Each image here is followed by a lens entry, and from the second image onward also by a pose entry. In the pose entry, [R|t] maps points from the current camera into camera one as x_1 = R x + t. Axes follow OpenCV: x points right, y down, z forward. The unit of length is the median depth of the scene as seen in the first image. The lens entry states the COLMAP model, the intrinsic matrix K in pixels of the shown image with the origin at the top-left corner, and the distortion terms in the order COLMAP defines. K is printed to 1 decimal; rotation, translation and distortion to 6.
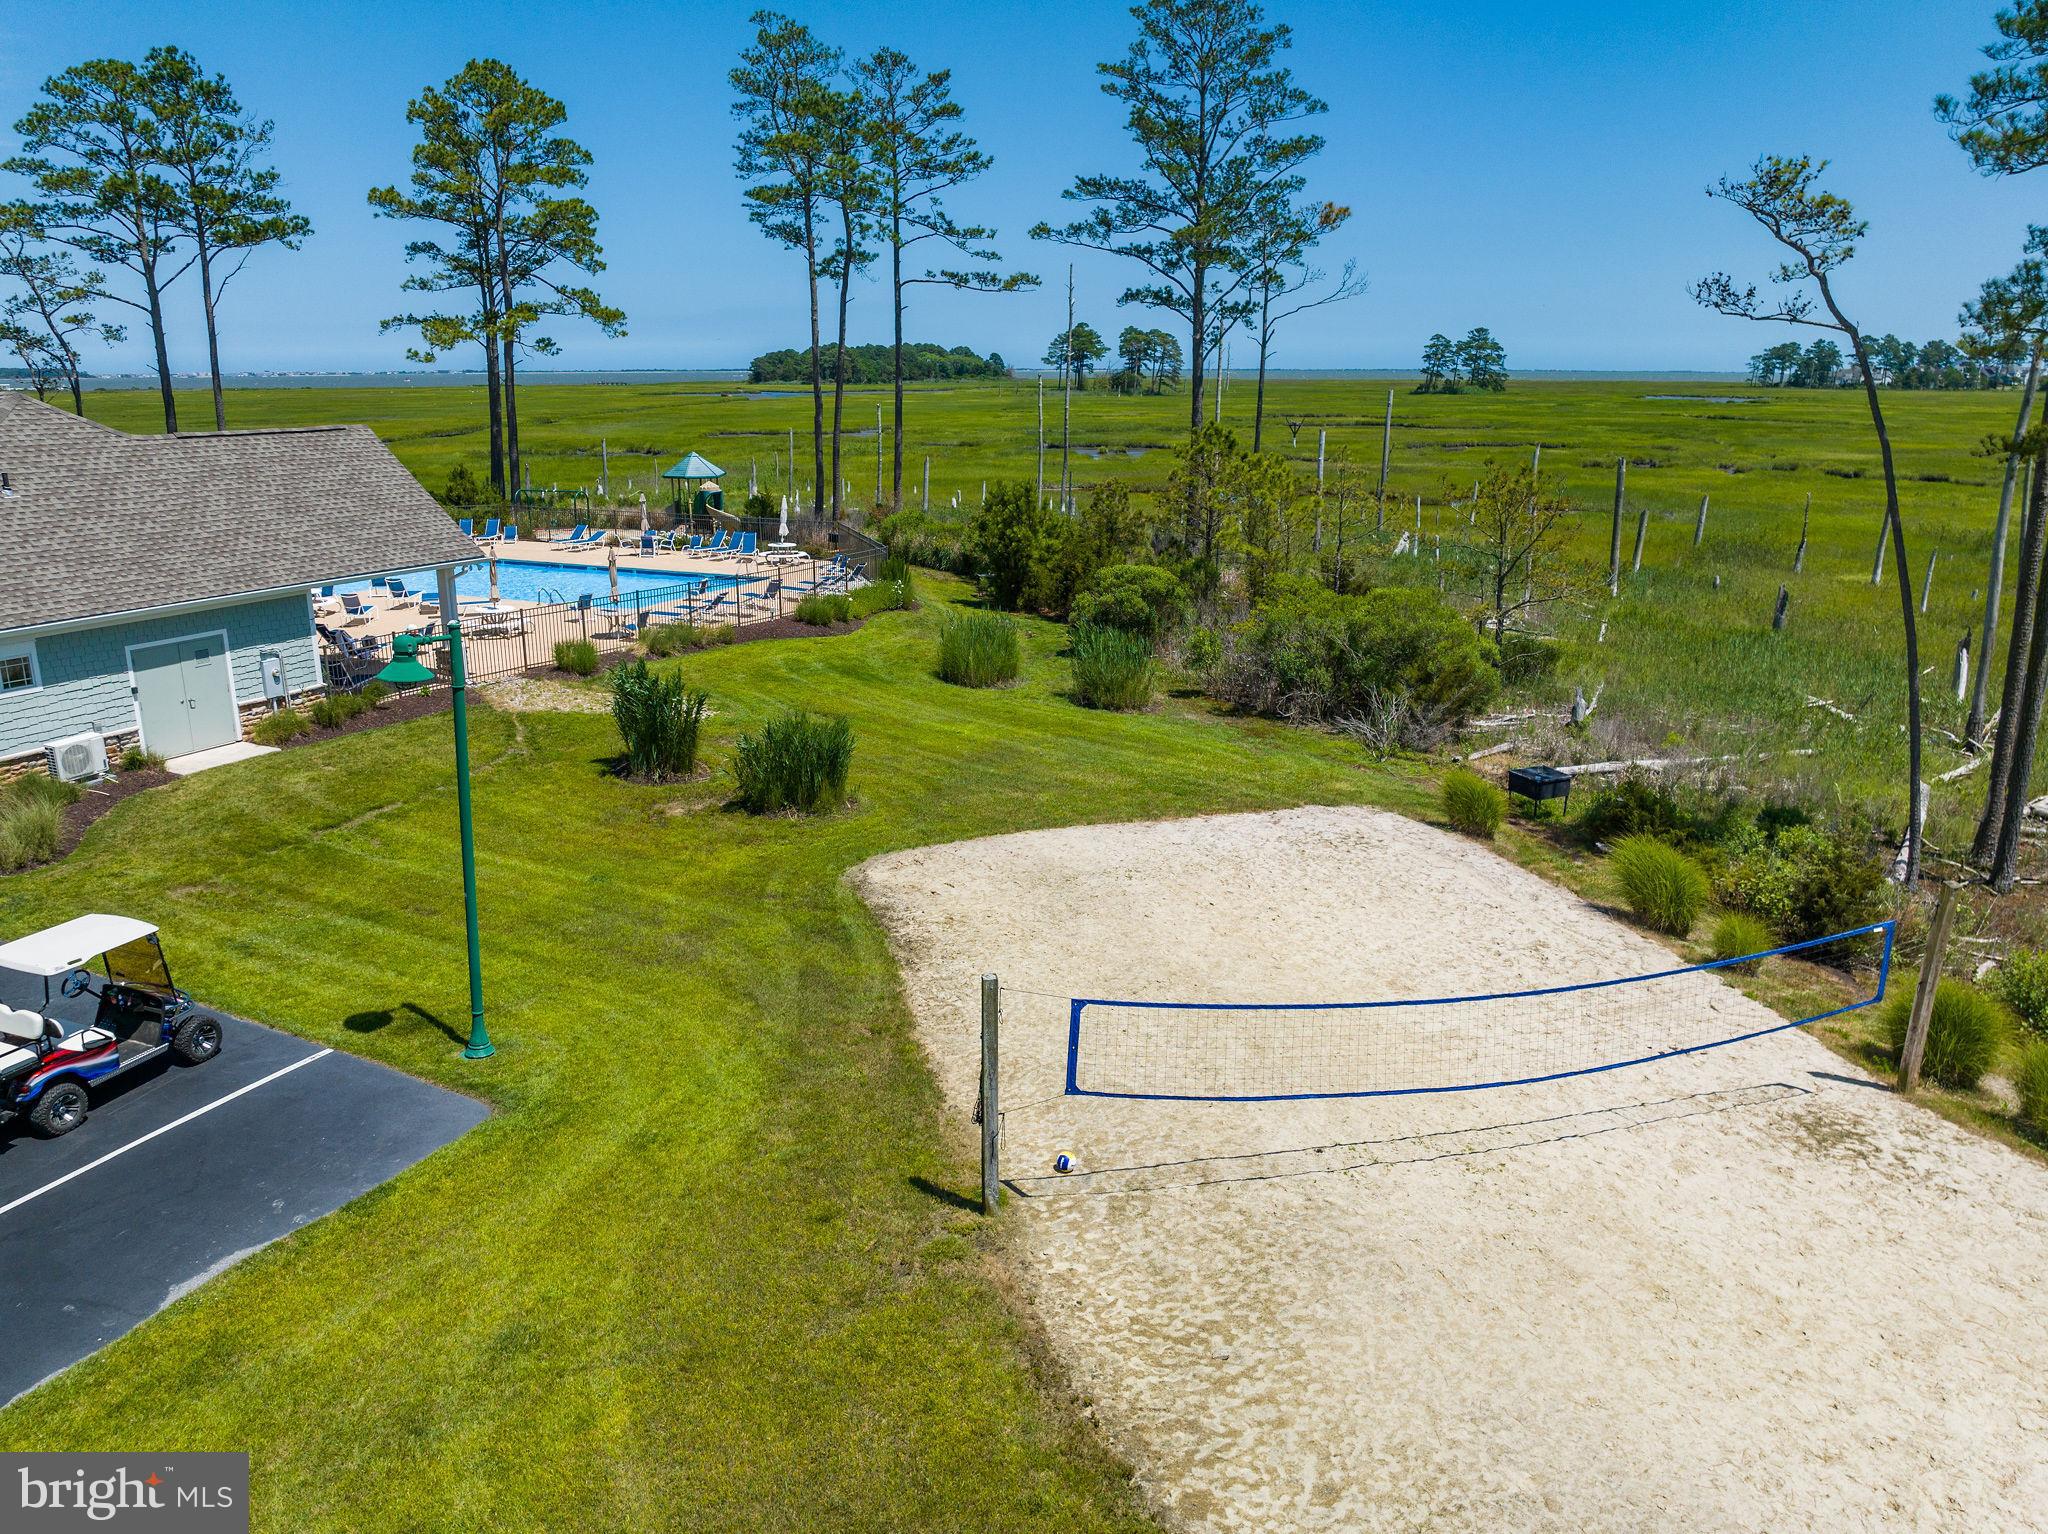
lens RADIAL K [[1442.5, 0, 1045.5], [0, 1442.5, 762.8], [0, 0, 1]] dist [-0.052041, 0.024057]
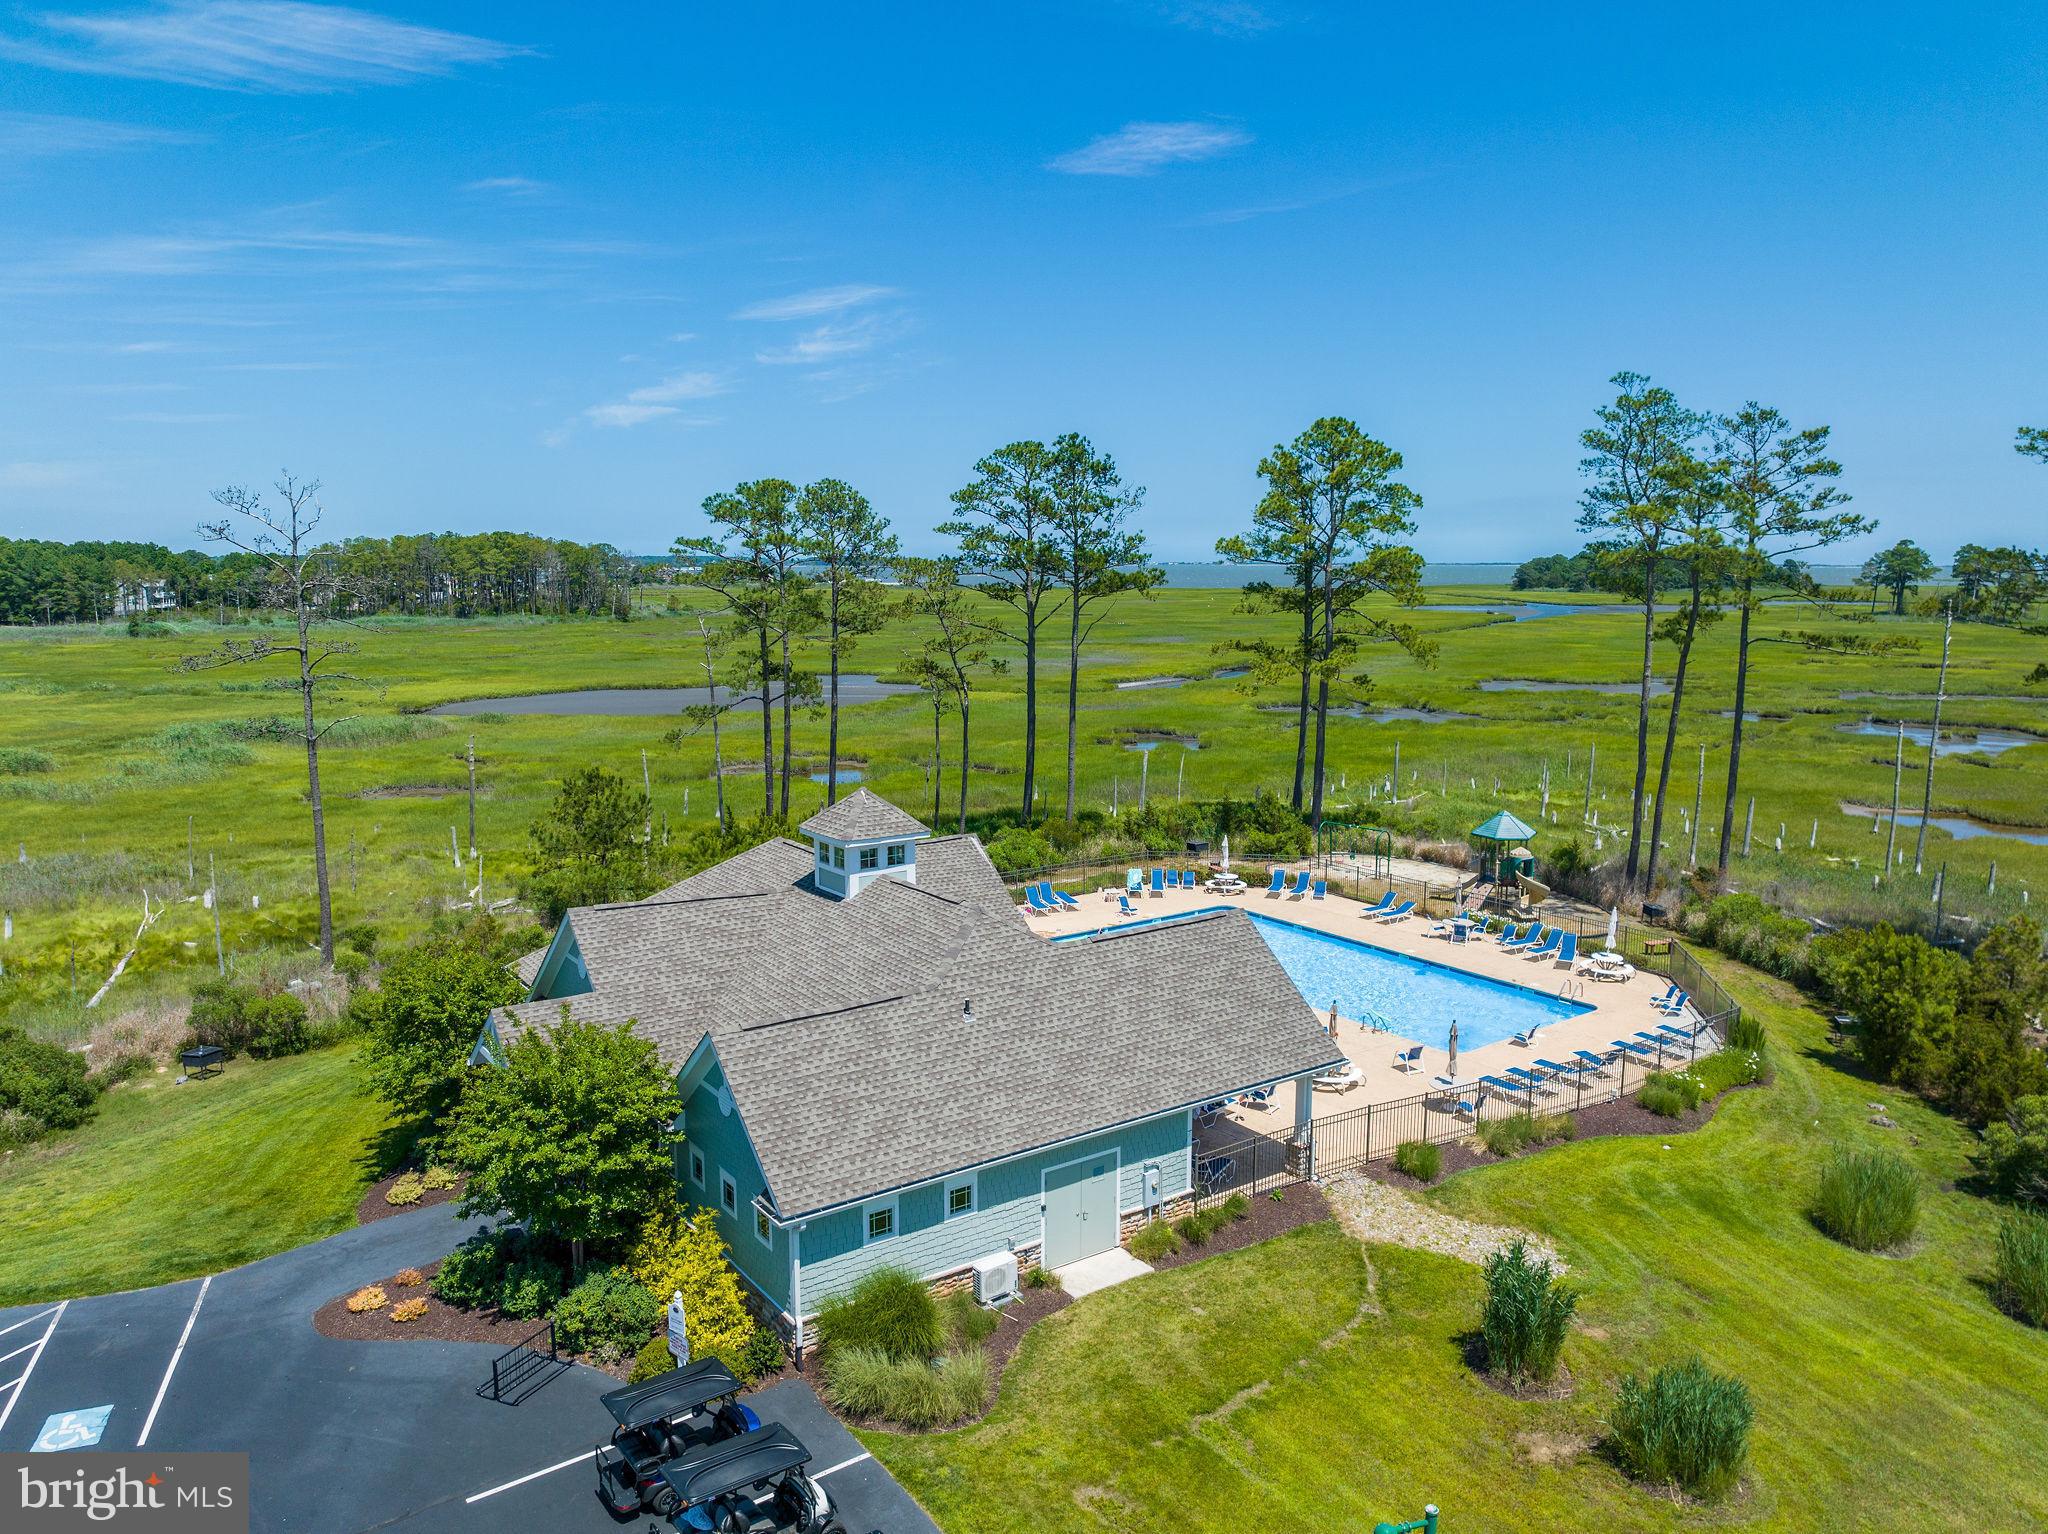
lens RADIAL K [[1442.5, 0, 1032.6], [0, 1442.5, 776.6], [0, 0, 1]] dist [-0.052041, 0.024057]
pose [[0.872992, 0.069963, -0.482691, -0.059283], [-0.121554, 0.989640, -0.076401, -0.133036], [0.472345, 0.125371, 0.872452, -0.011057]]
